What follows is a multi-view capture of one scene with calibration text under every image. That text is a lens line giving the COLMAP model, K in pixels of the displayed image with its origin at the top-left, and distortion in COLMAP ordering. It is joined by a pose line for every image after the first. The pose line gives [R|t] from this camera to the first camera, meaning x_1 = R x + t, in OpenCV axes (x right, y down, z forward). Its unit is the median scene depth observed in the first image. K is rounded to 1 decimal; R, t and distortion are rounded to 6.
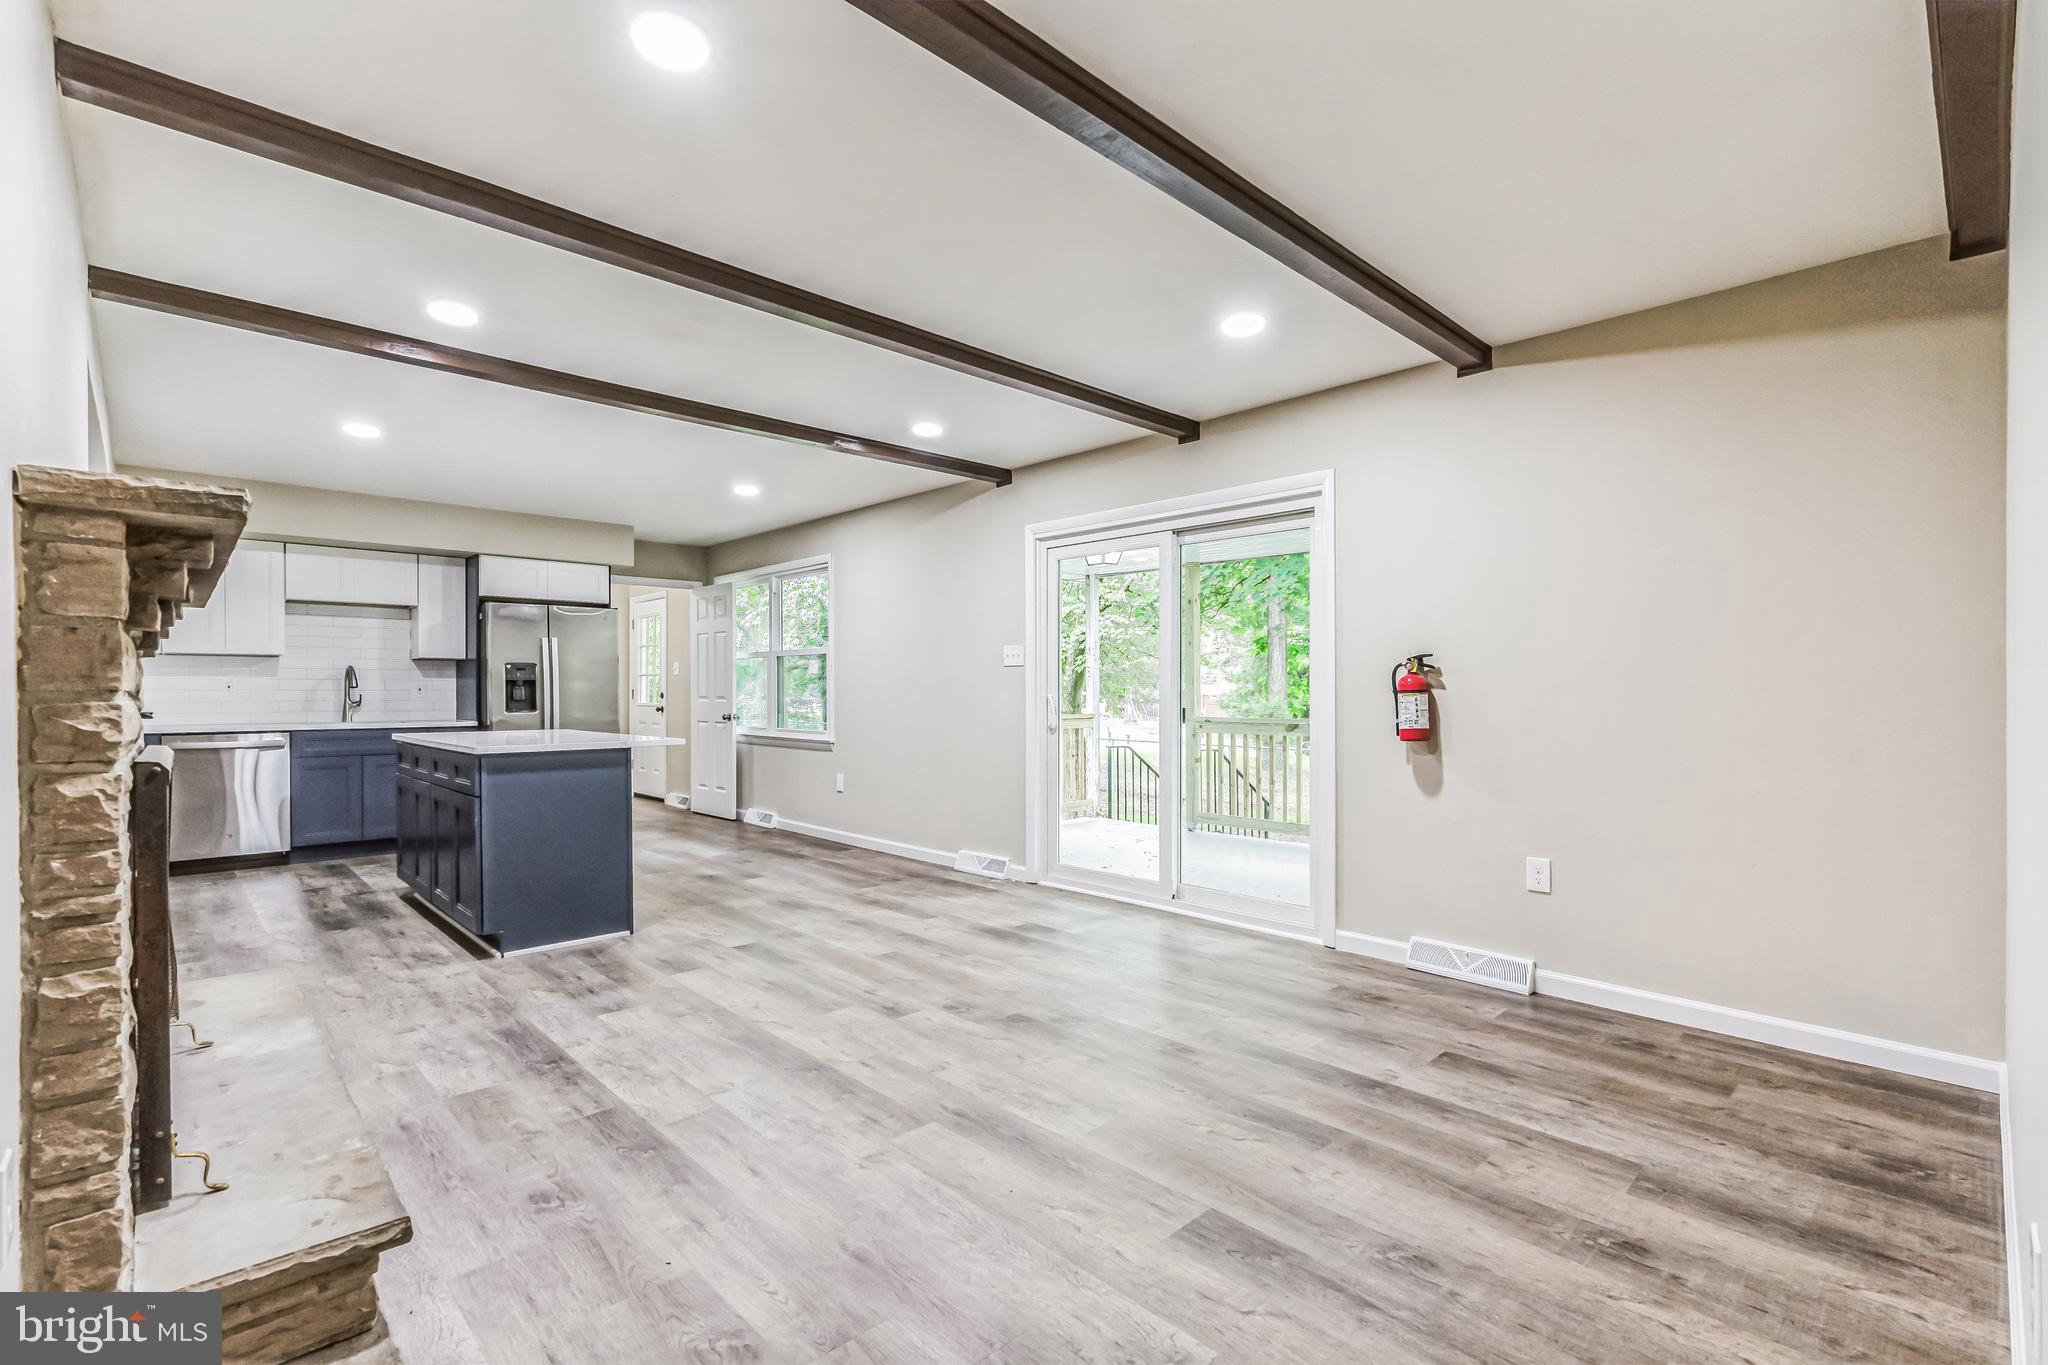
lens RADIAL K [[918.4, 0, 1019.4], [0, 918.4, 702.7], [0, 0, 1]] dist [-0.007175, 0.003301]
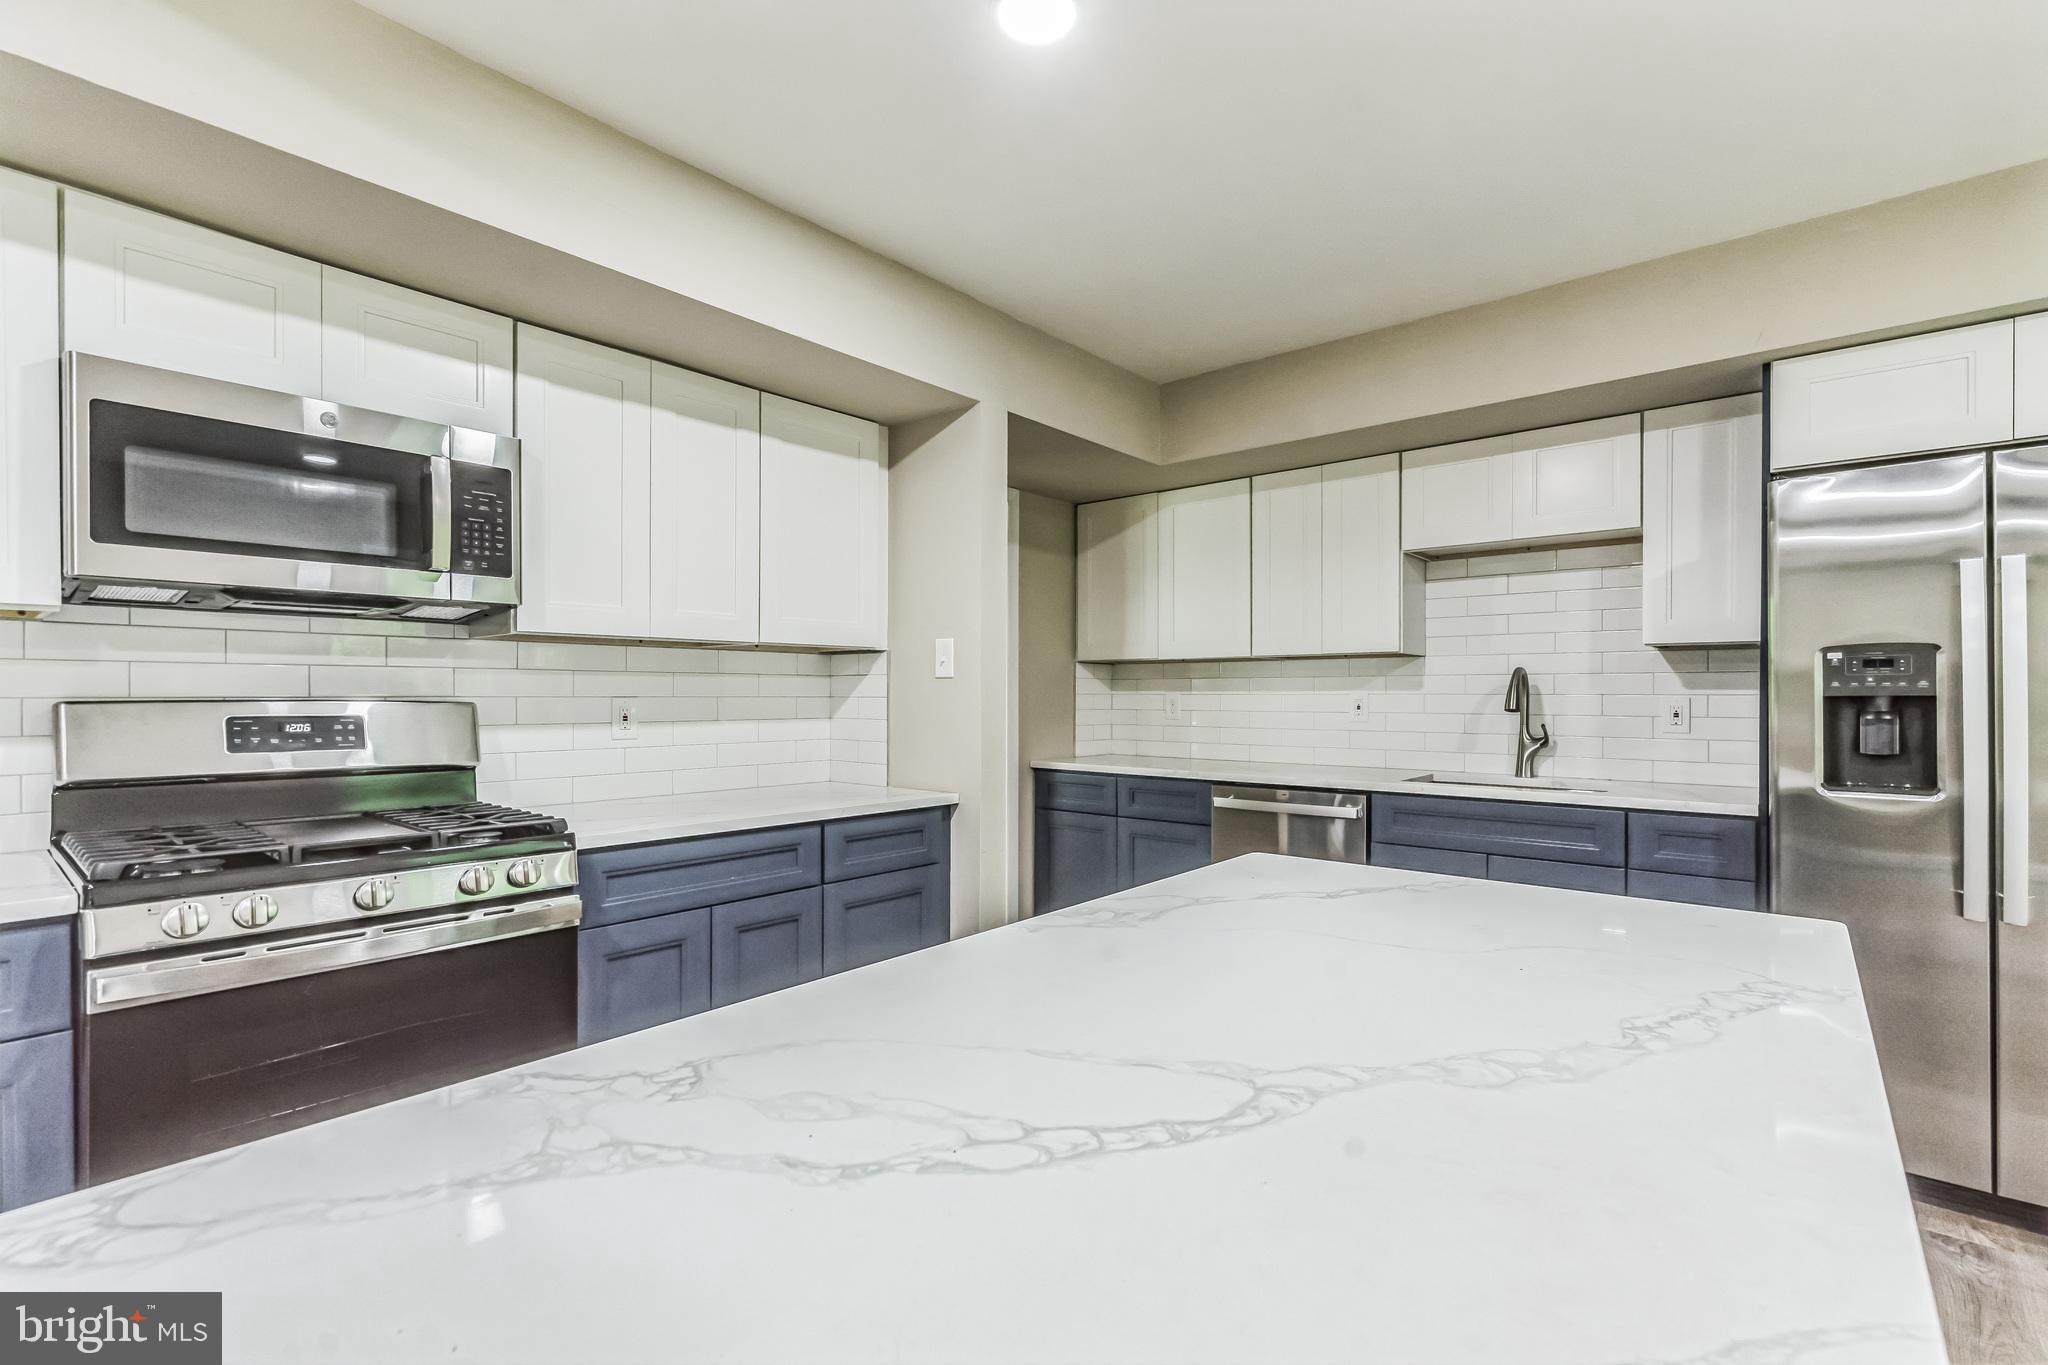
lens RADIAL K [[918.4, 0, 1022.8], [0, 918.4, 698.0], [0, 0, 1]] dist [-0.007175, 0.003301]
pose [[0.105212, 0.005215, -0.994436, -0.389310], [-0.011244, 0.999929, 0.004054, -0.034597], [0.994386, 0.010755, 0.105263, 1.034891]]
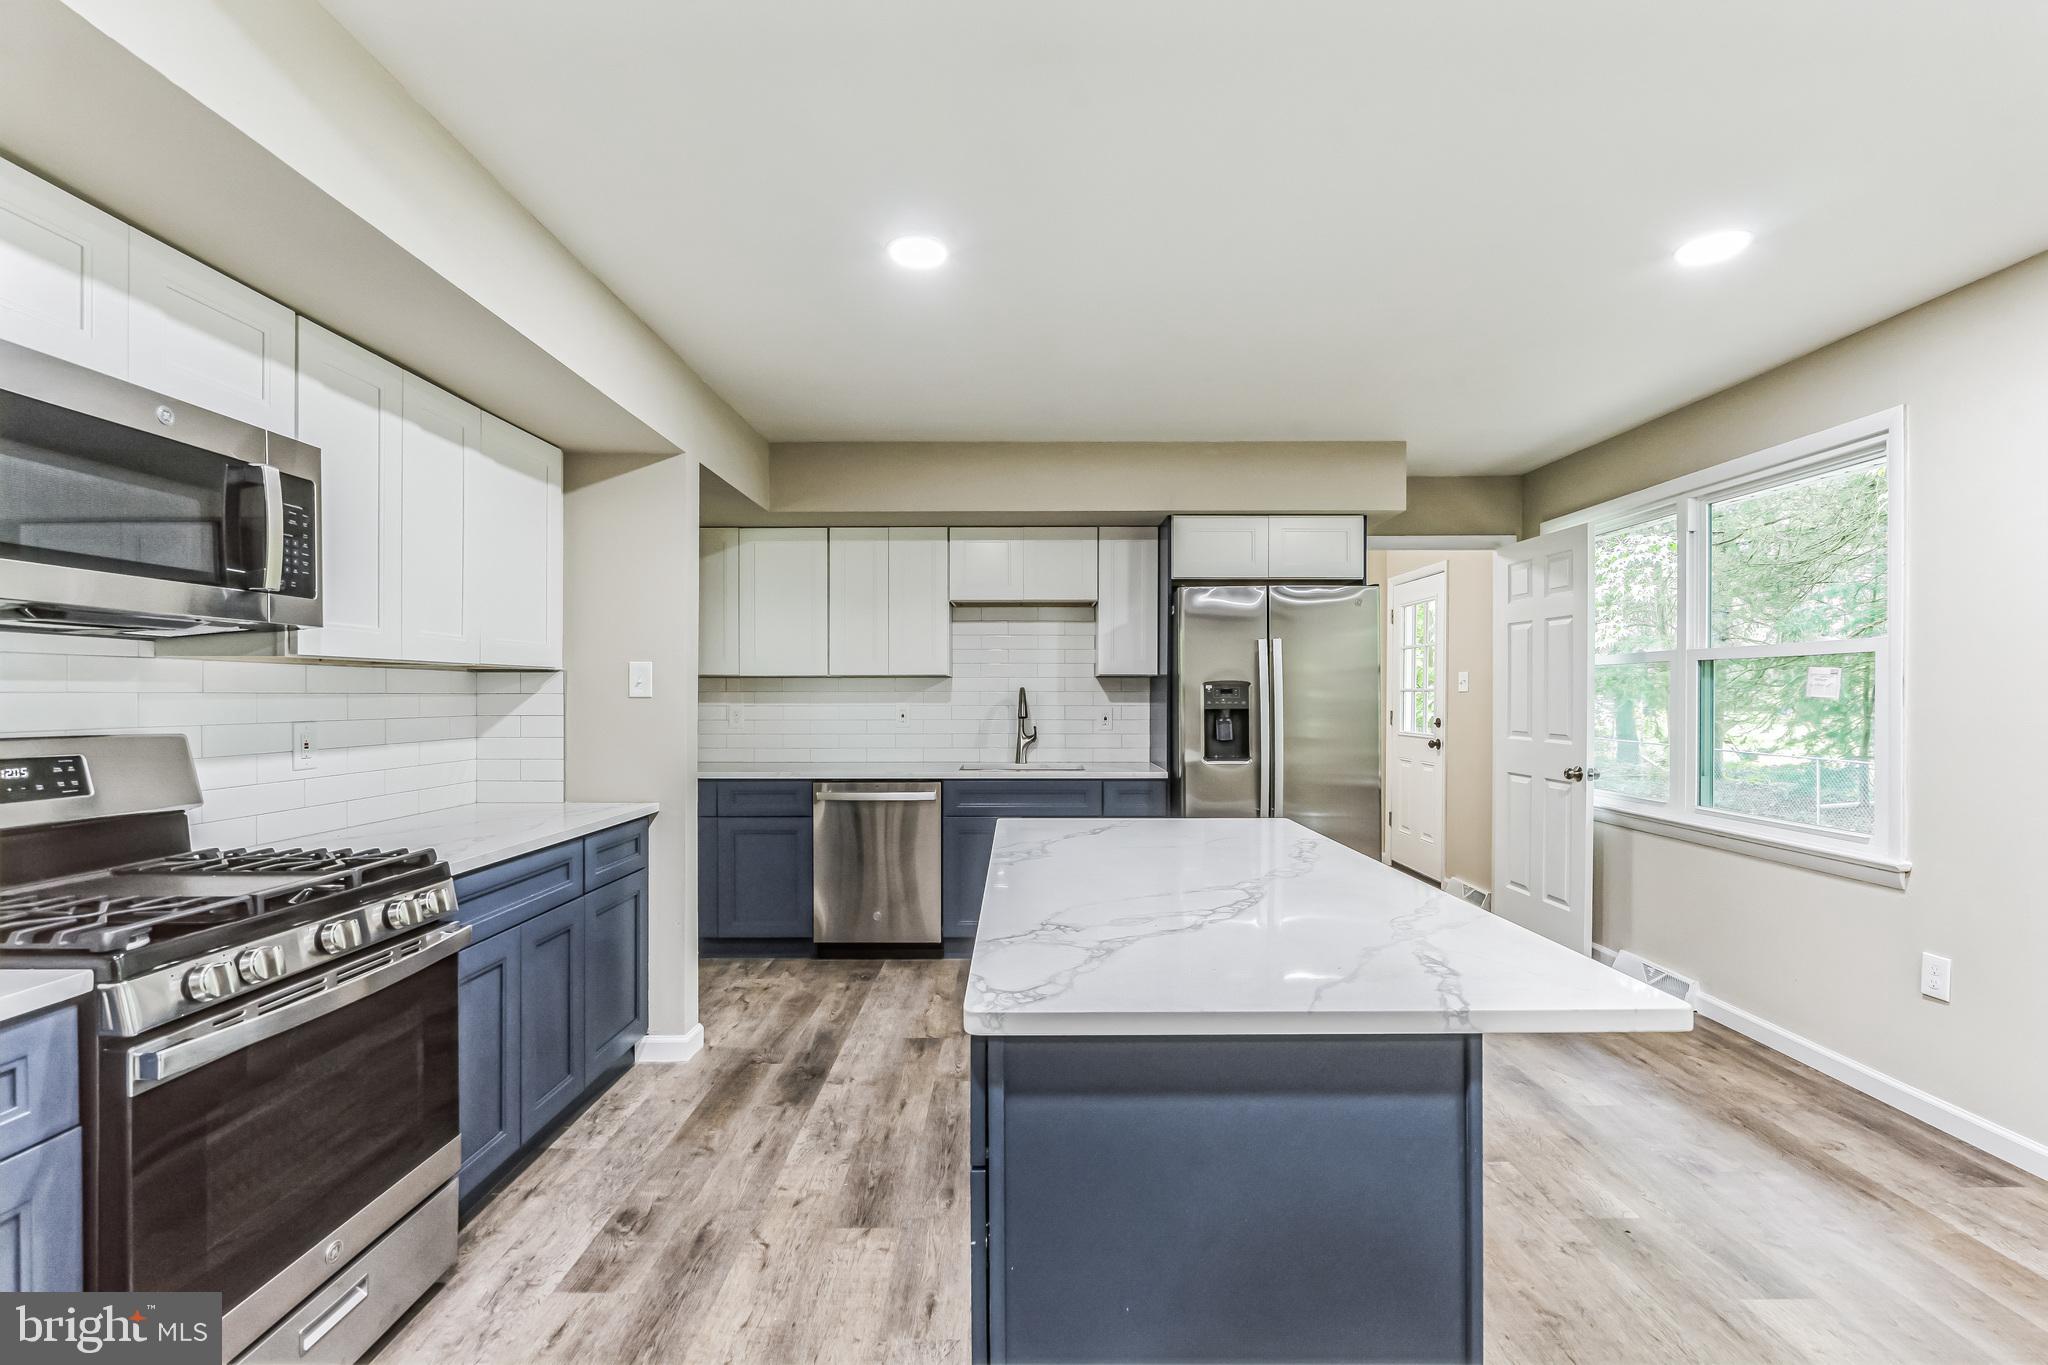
lens RADIAL K [[918.4, 0, 1022.2], [0, 918.4, 697.6], [0, 0, 1]] dist [-0.007175, 0.003301]
pose [[0.722947, 0.003939, -0.690892, -0.337747], [-0.008149, 0.999963, -0.002825, -0.046842], [0.690855, 0.007672, 0.722953, 0.716069]]
